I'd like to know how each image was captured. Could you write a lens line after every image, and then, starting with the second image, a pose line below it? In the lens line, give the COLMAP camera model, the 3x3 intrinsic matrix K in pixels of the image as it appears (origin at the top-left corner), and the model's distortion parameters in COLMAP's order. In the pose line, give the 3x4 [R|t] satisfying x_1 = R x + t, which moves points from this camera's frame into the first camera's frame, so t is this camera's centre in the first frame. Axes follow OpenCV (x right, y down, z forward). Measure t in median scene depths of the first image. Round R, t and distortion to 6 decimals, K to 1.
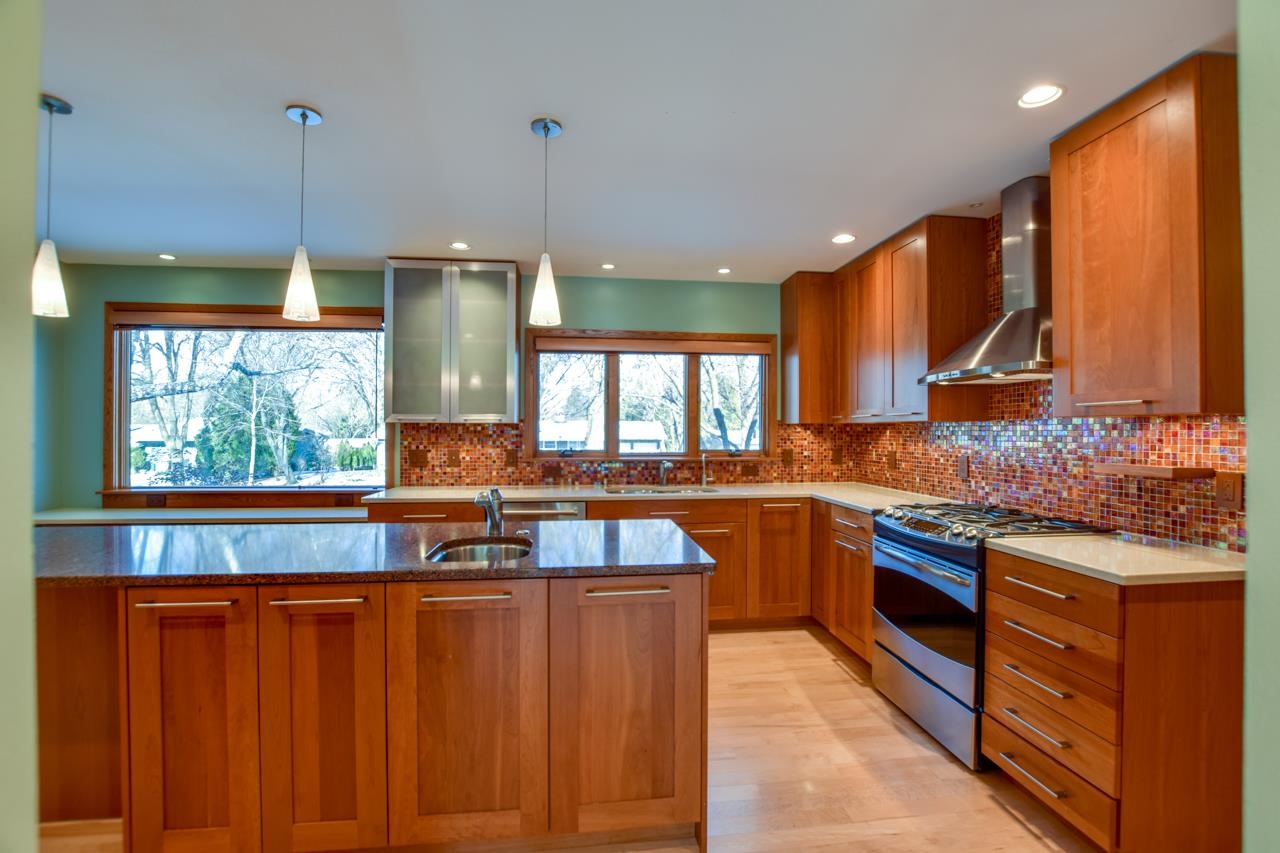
lens RADIAL K [[576.3, 0, 639.0], [0, 576.3, 429.8], [0, 0, 1]] dist [-0.023933, 0.003861]
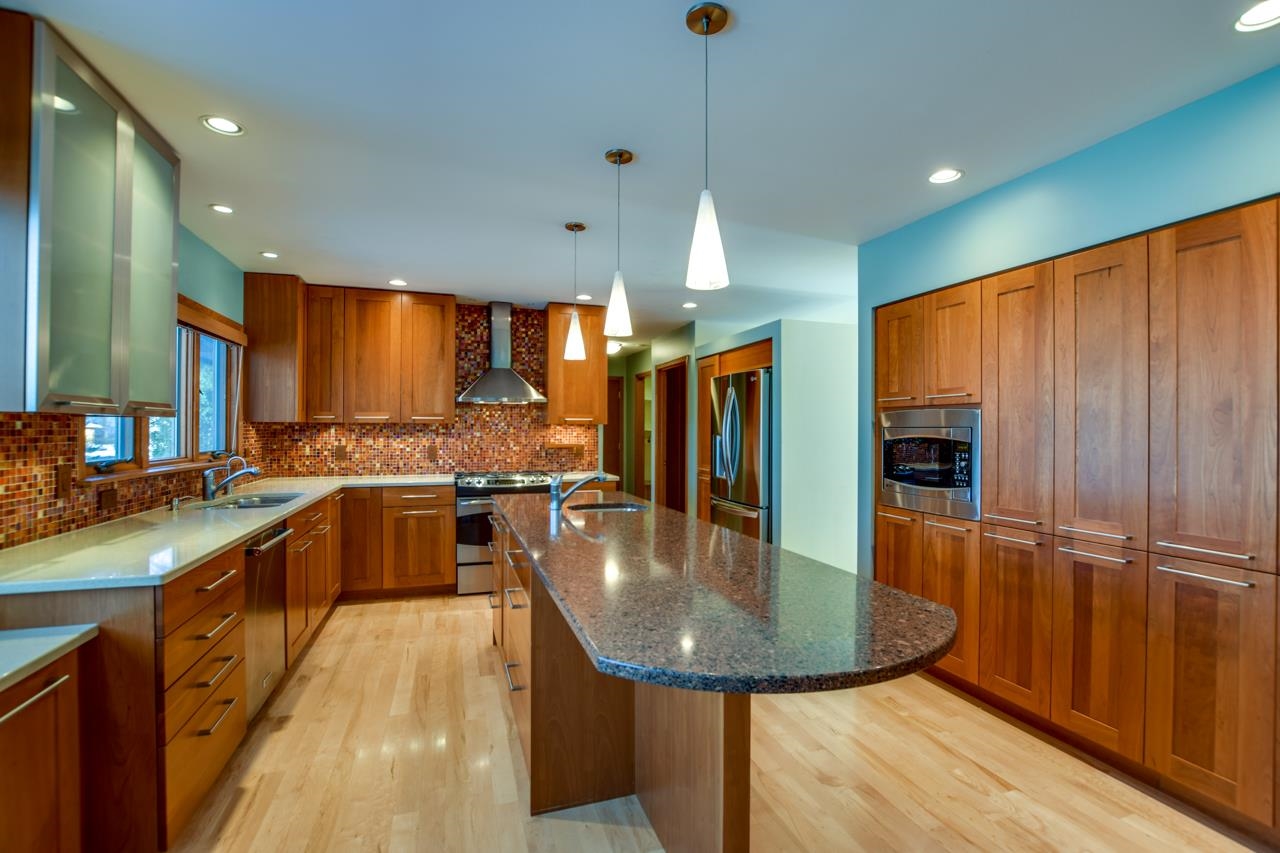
lens RADIAL K [[576.3, 0, 650.1], [0, 576.3, 429.4], [0, 0, 1]] dist [-0.023933, 0.003861]
pose [[-0.225440, -0.002203, 0.974254, -0.857474], [-0.005723, 0.999983, 0.000937, -0.002442], [-0.974240, -0.005364, -0.225449, 0.596667]]
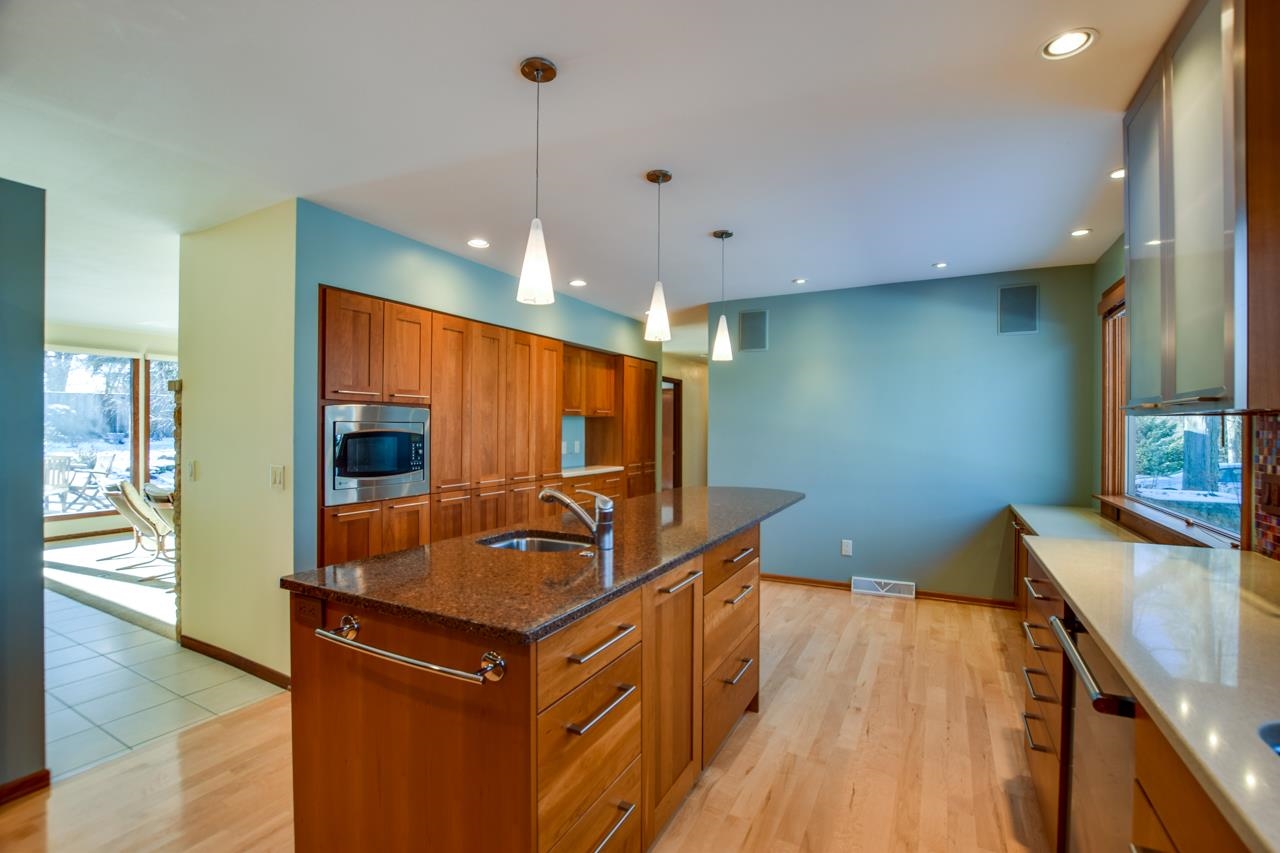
lens RADIAL K [[576.3, 0, 640.8], [0, 576.3, 426.5], [0, 0, 1]] dist [-0.023933, 0.003861]
pose [[-0.560585, -0.004948, -0.828082, 0.247567], [-0.006731, 0.999976, -0.001419, -0.001419], [0.828069, 0.004778, -0.560605, 0.836078]]
